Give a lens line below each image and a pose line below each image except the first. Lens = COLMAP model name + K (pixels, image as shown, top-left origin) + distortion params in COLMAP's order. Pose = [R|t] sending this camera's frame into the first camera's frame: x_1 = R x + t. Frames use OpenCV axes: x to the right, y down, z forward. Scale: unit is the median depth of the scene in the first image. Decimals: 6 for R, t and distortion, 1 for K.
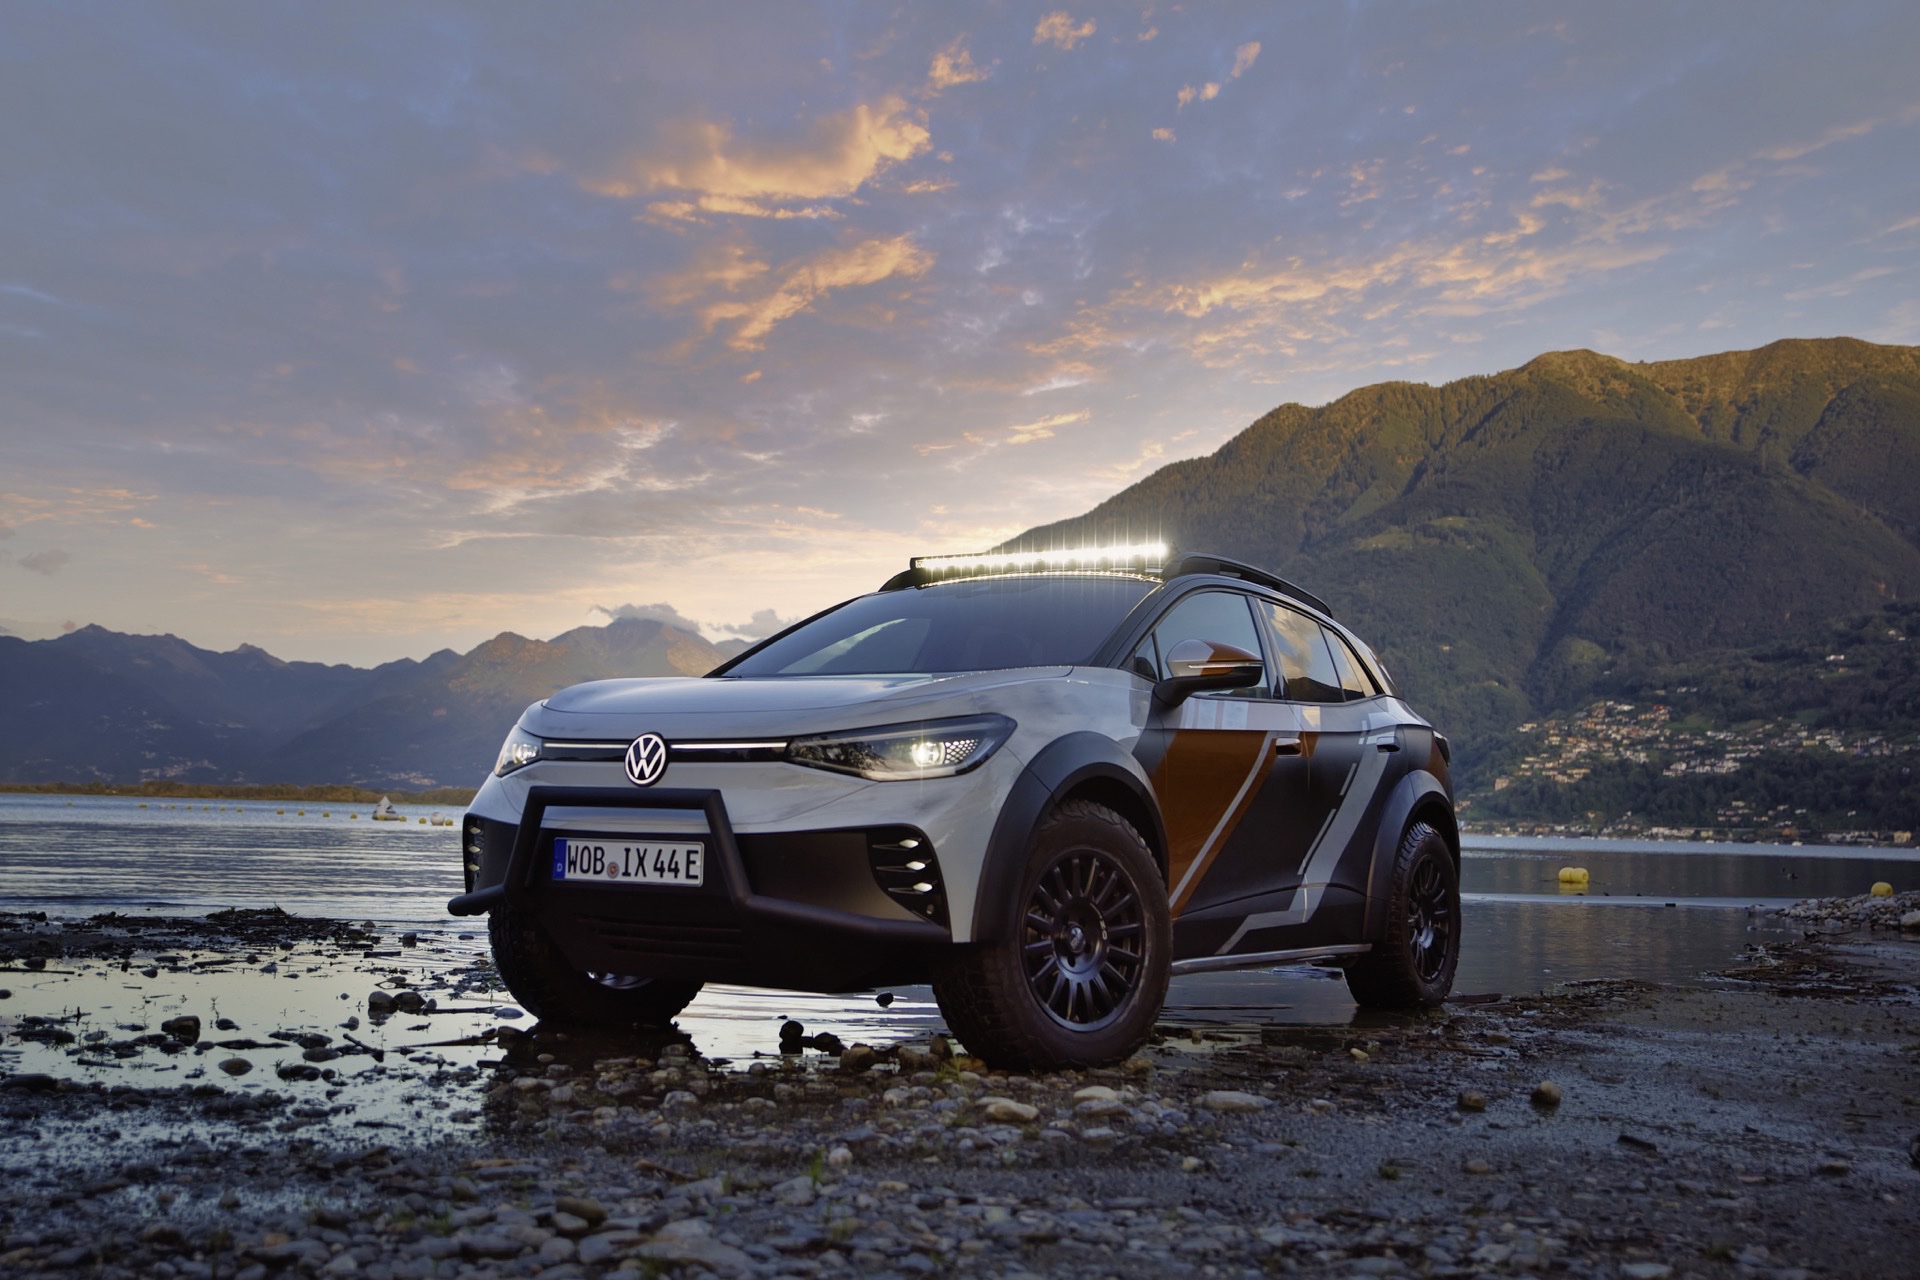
lens RADIAL K [[2047.1, 0, 956.3], [0, 2047.1, 639.3], [0, 0, 1]] dist [0.000272, 0.000000]
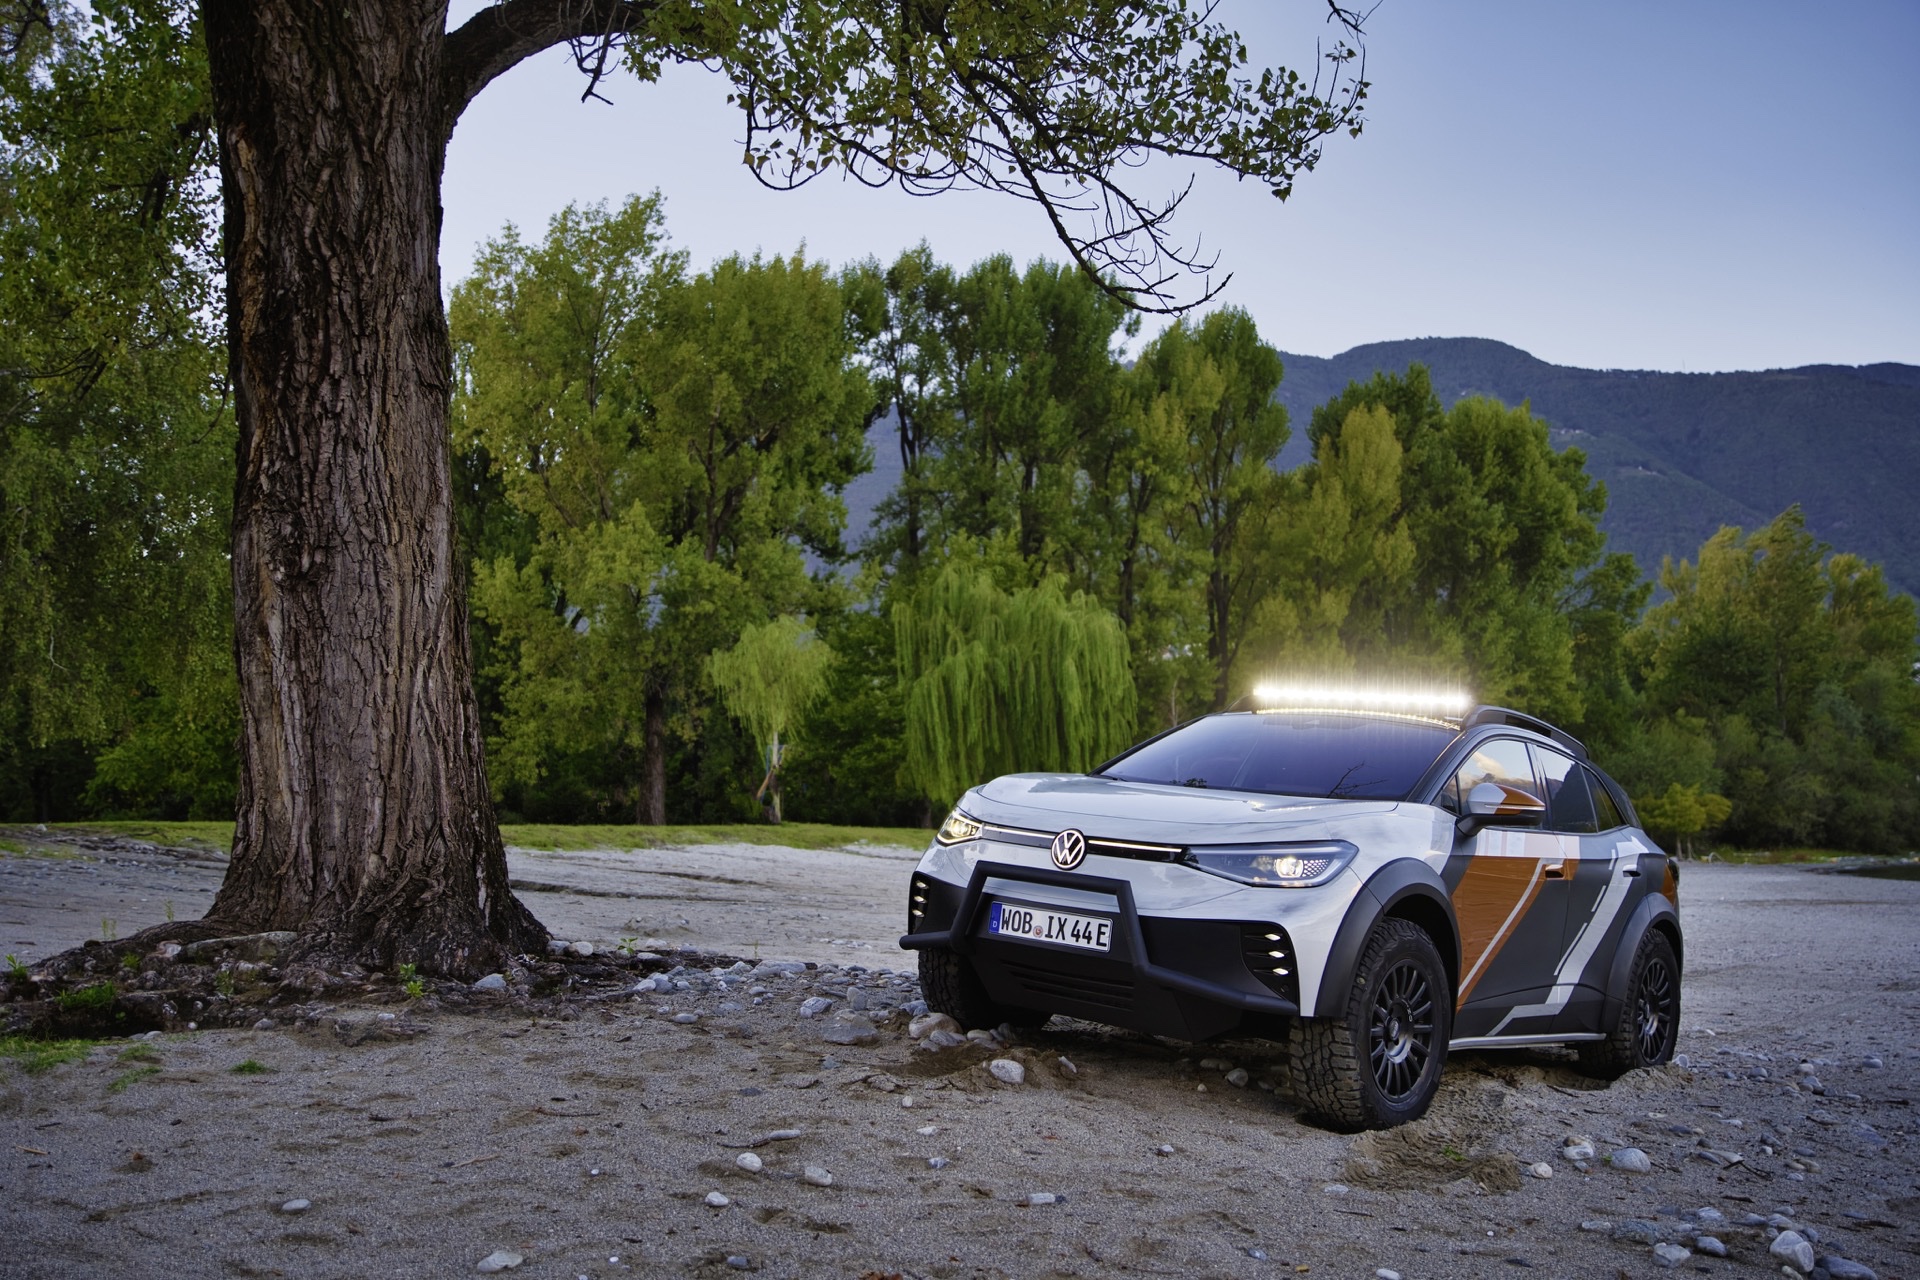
lens RADIAL K [[1825.9, 0, 956.8], [0, 1825.9, 647.8], [0, 0, 1]] dist [0.008279, 0.000000]
pose [[0.989395, 0.080986, -0.120578, -0.091447], [-0.082356, 0.996582, -0.006414, -0.057007], [0.119646, 0.016276, 0.992683, -0.176317]]
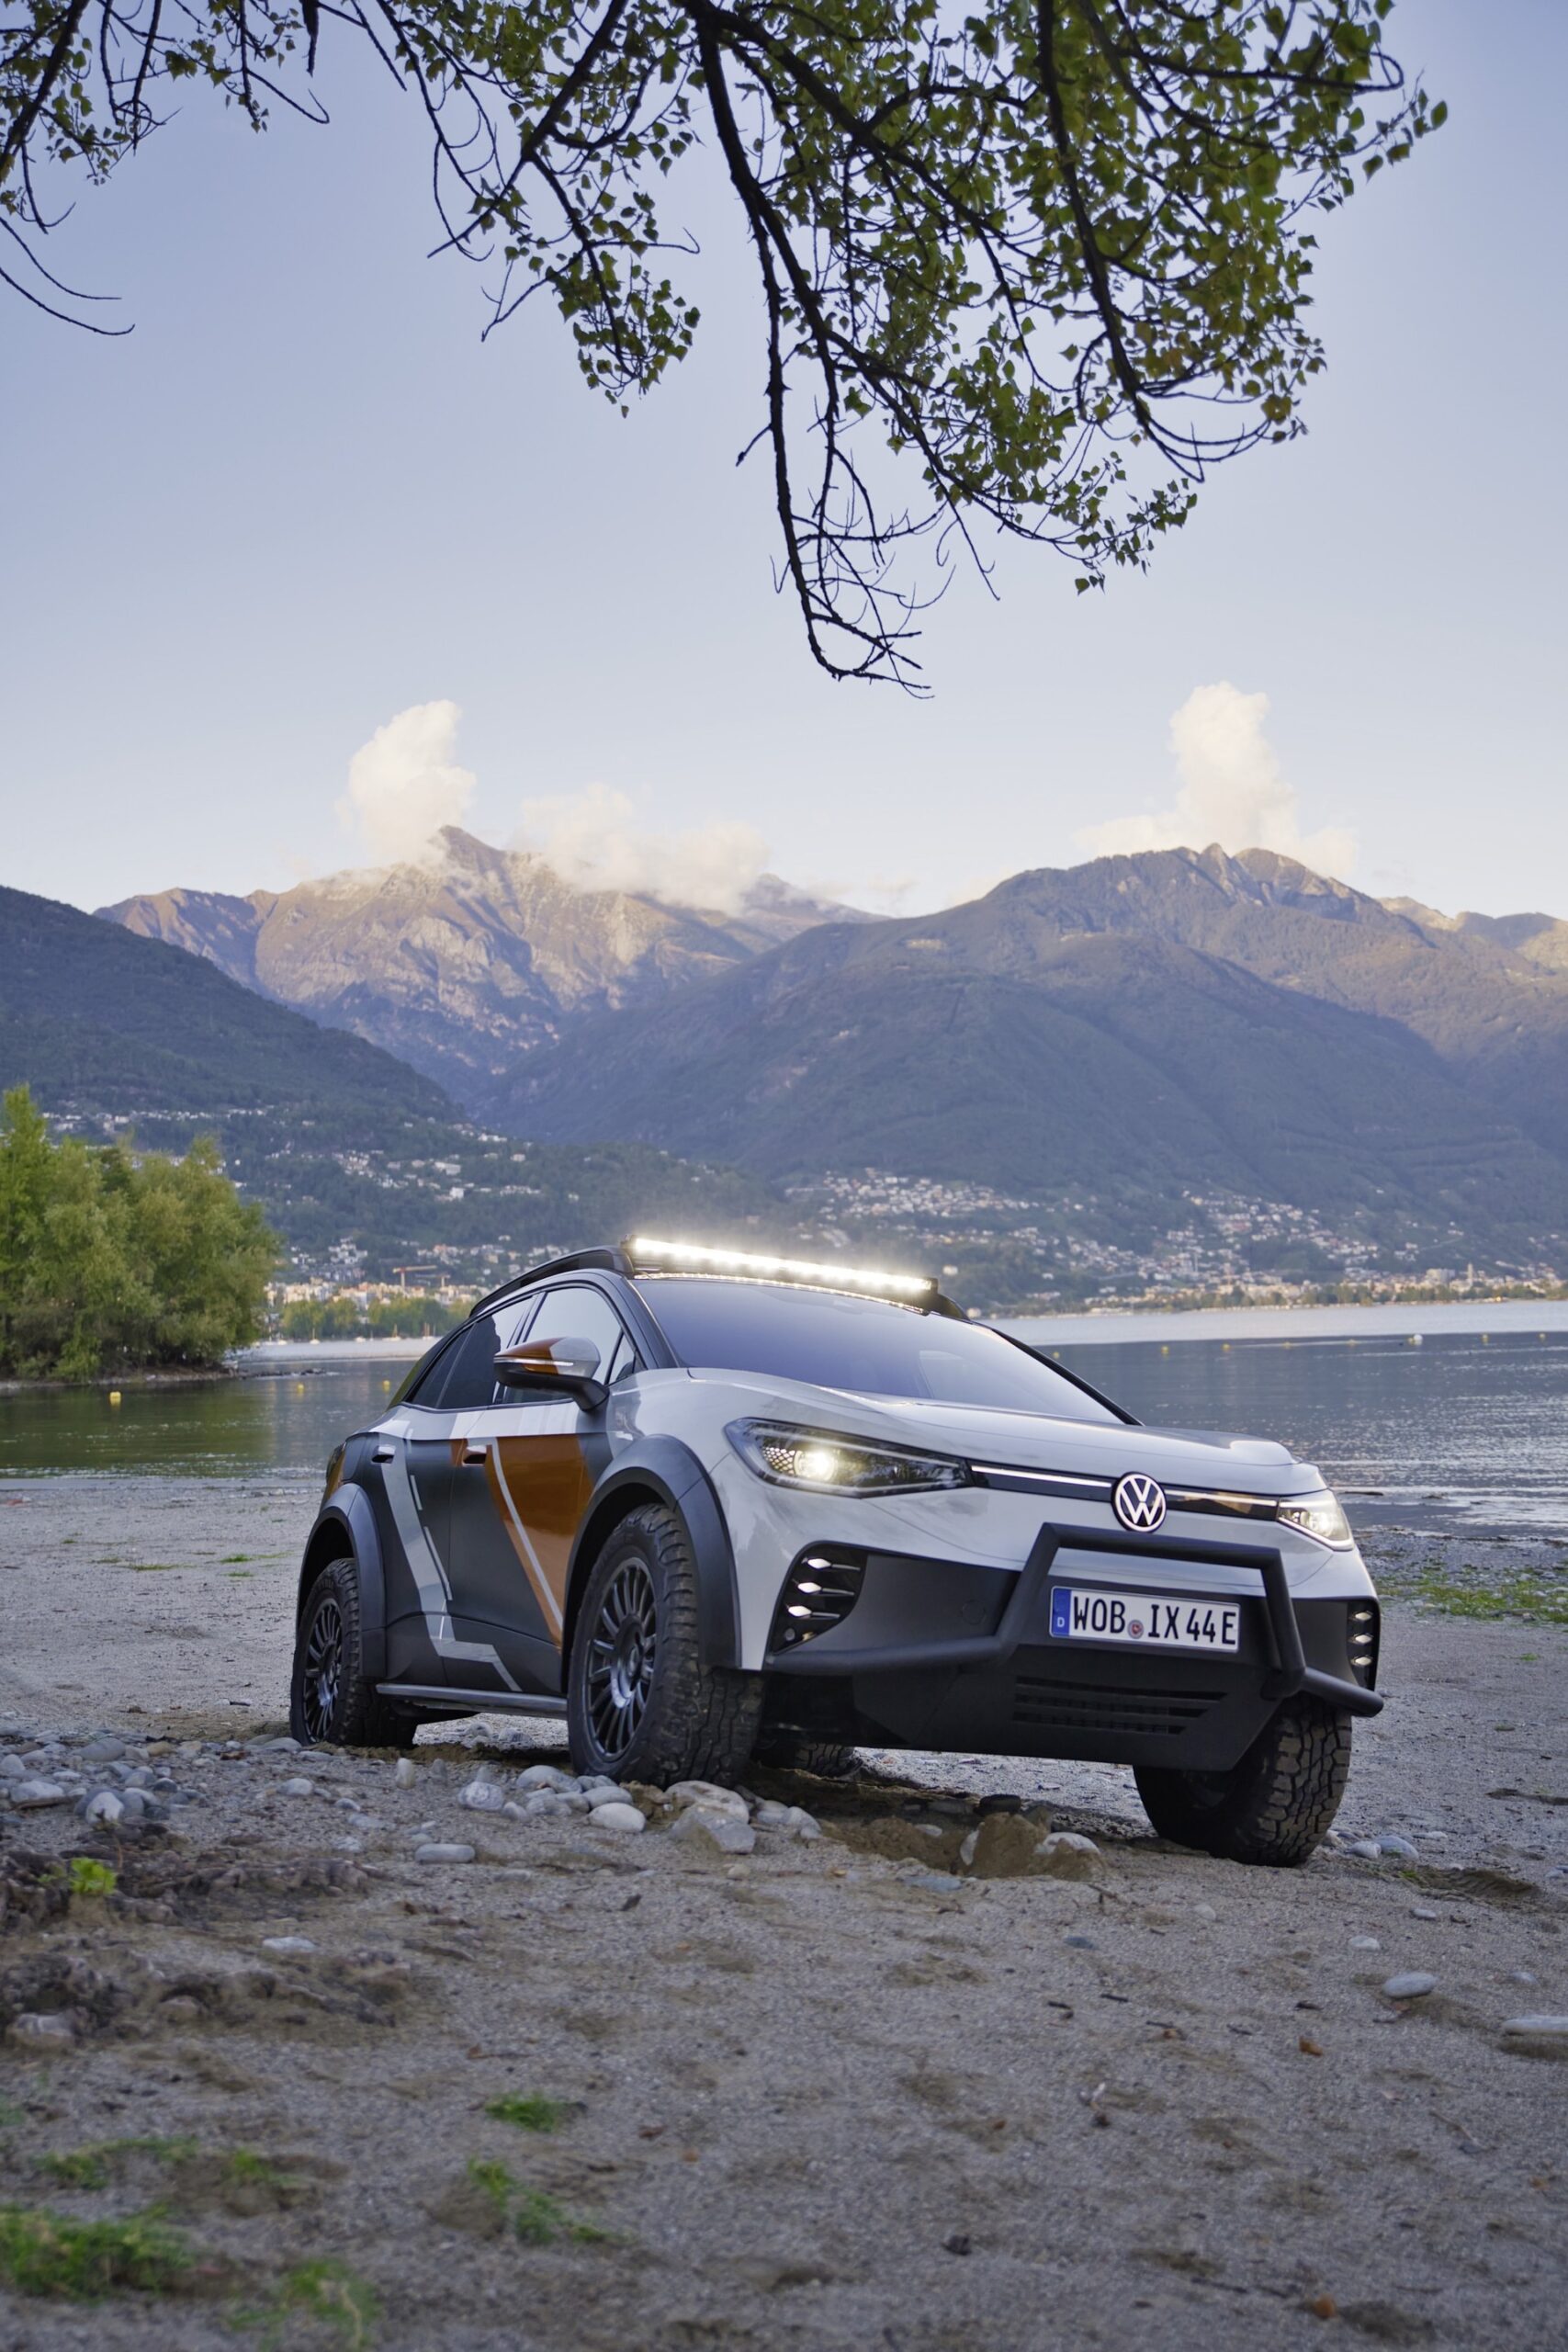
lens RADIAL K [[2634.2, 0, 793.4], [0, 2634.2, 1196.5], [0, 0, 1]] dist [0.011731, 0.000000]
pose [[0.531929, 0.172644, 0.829003, -1.188852], [-0.135476, 0.983736, -0.117940, 0.082780], [-0.835881, -0.049574, 0.546667, 0.513756]]
